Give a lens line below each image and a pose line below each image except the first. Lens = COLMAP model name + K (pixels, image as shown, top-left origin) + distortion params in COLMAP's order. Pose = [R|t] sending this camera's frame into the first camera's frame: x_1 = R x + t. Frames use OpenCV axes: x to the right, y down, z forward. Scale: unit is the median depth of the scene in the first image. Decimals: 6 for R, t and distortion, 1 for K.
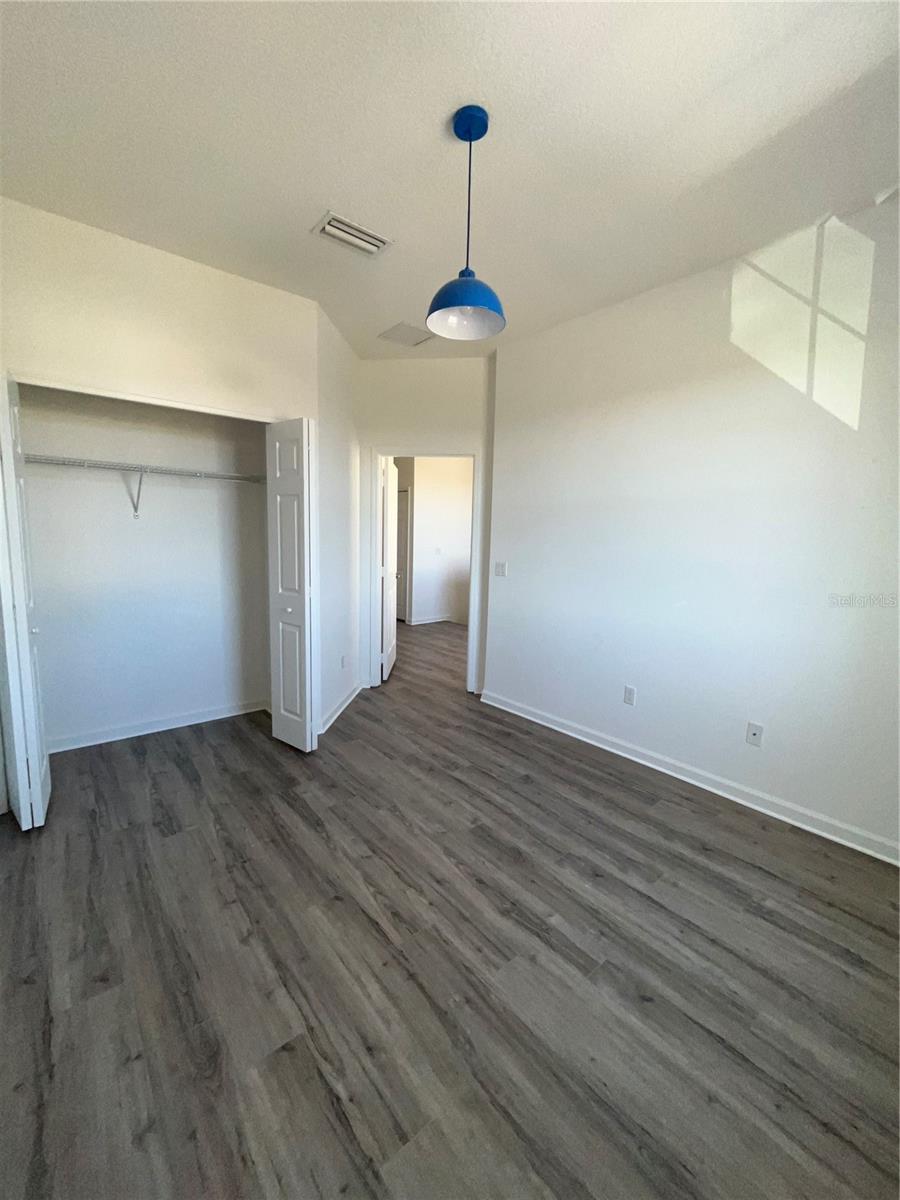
lens RADIAL K [[480.3, 0, 450.0], [0, 480.3, 600.0], [0, 0, 1]] dist [0.000209, -0.000153]
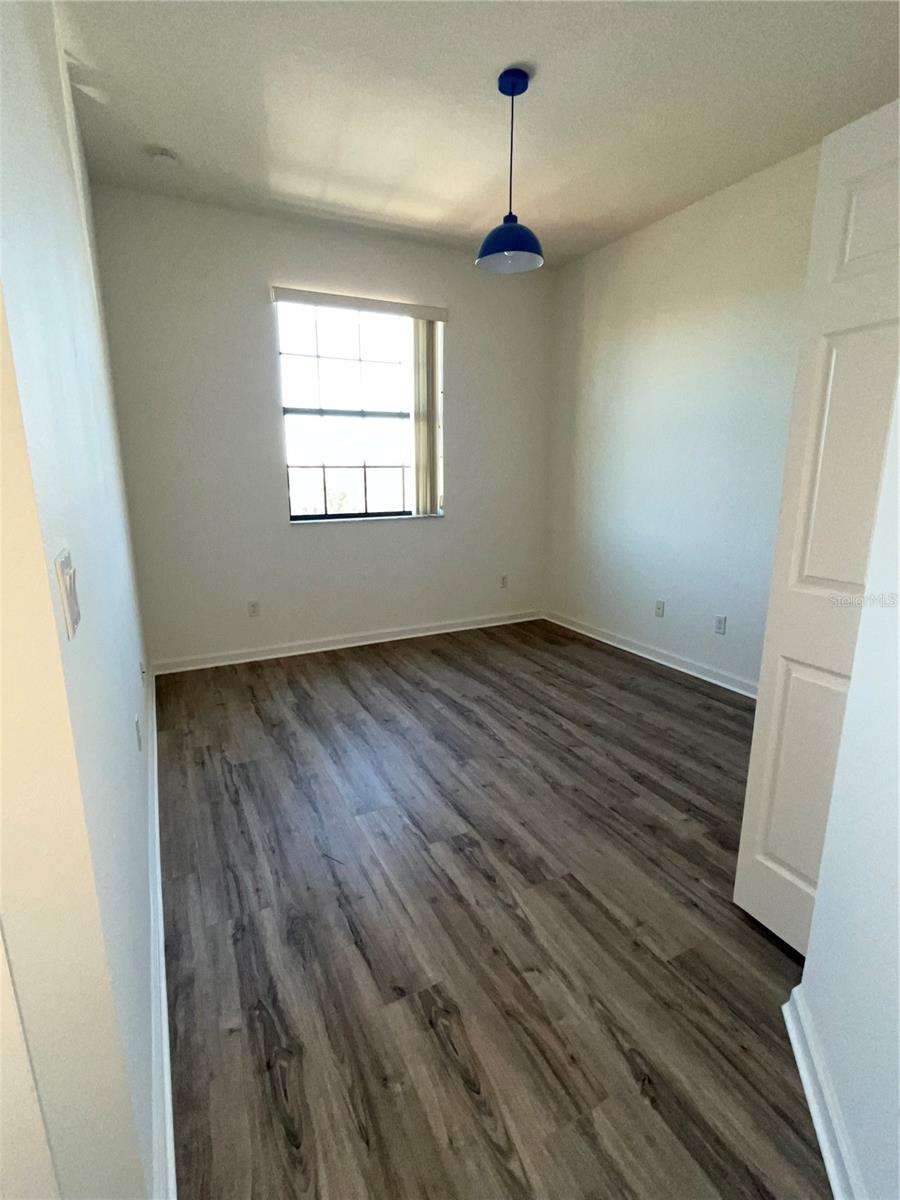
lens RADIAL K [[571.2, 0, 468.4], [0, 571.2, 597.5], [0, 0, 1]] dist [-0.000641, -0.000300]
pose [[-0.981882, -0.060789, 0.179475, -0.142517], [0.006620, 0.935563, 0.353099, -0.239454], [-0.189375, 0.347890, -0.918210, 2.040699]]
